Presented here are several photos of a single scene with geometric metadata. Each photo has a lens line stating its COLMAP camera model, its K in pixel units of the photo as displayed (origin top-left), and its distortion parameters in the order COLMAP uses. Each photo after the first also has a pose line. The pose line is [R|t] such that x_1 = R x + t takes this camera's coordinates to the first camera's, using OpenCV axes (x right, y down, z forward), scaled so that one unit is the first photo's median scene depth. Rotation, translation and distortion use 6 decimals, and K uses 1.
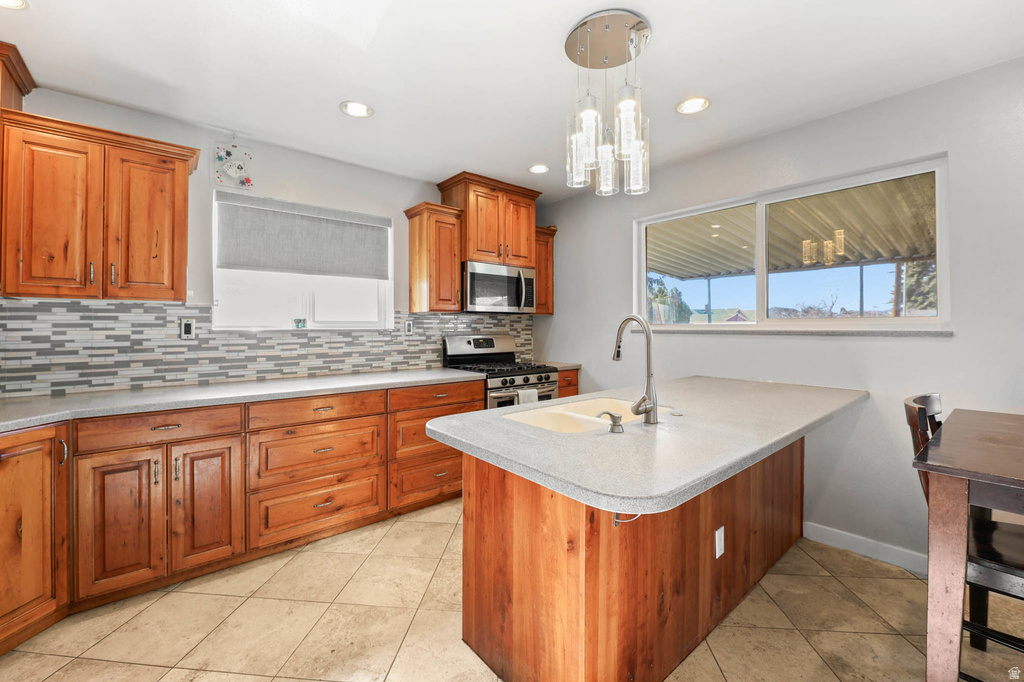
lens RADIAL K [[416.3, 0, 513.6], [0, 416.3, 323.7], [0, 0, 1]] dist [-0.000684, -0.001580]
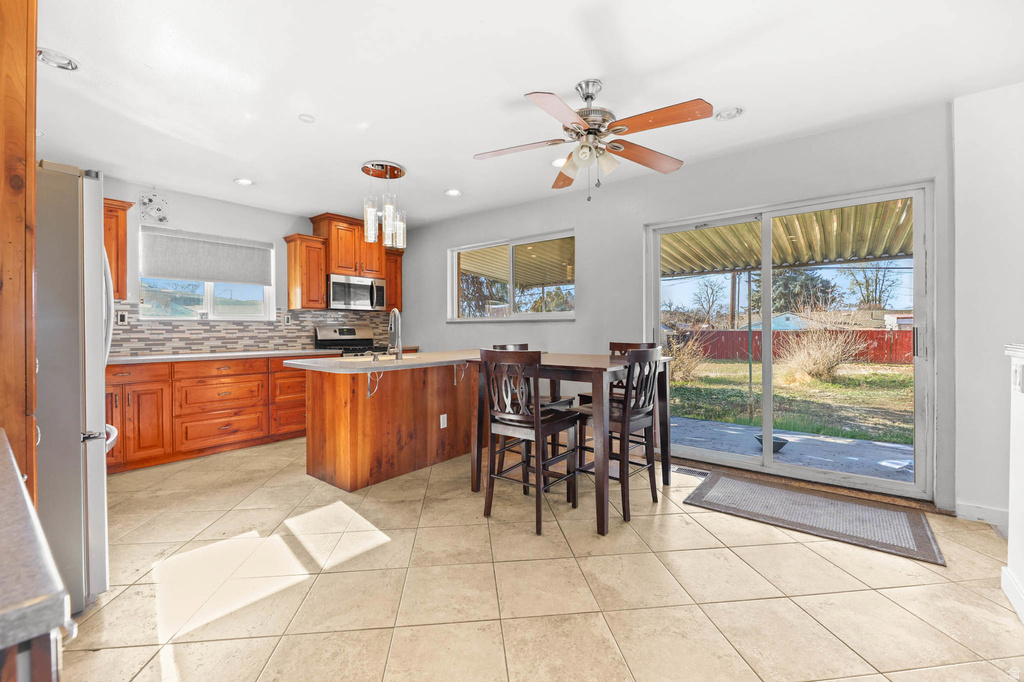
lens RADIAL K [[416.3, 0, 507.6], [0, 416.3, 330.9], [0, 0, 1]] dist [-0.000684, -0.001580]
pose [[0.981106, -0.003797, 0.193434, 0.280754], [0.001454, 0.999924, 0.012254, 0.040441], [-0.193465, -0.011741, 0.981037, -0.717935]]
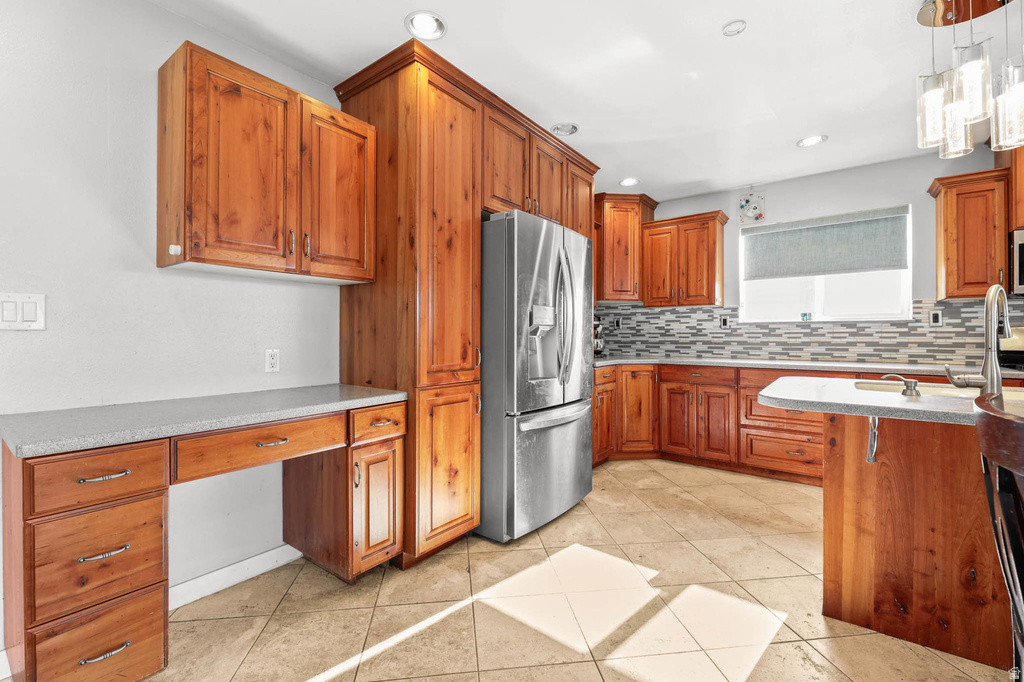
lens RADIAL K [[438.4, 0, 509.0], [0, 438.4, 336.2], [0, 0, 1]] dist [-0.000872, -0.000625]
pose [[0.223048, 0.003322, -0.974802, 0.634688], [0.009826, 0.999936, 0.005656, 0.046643], [0.974758, -0.010840, 0.223001, -0.162703]]
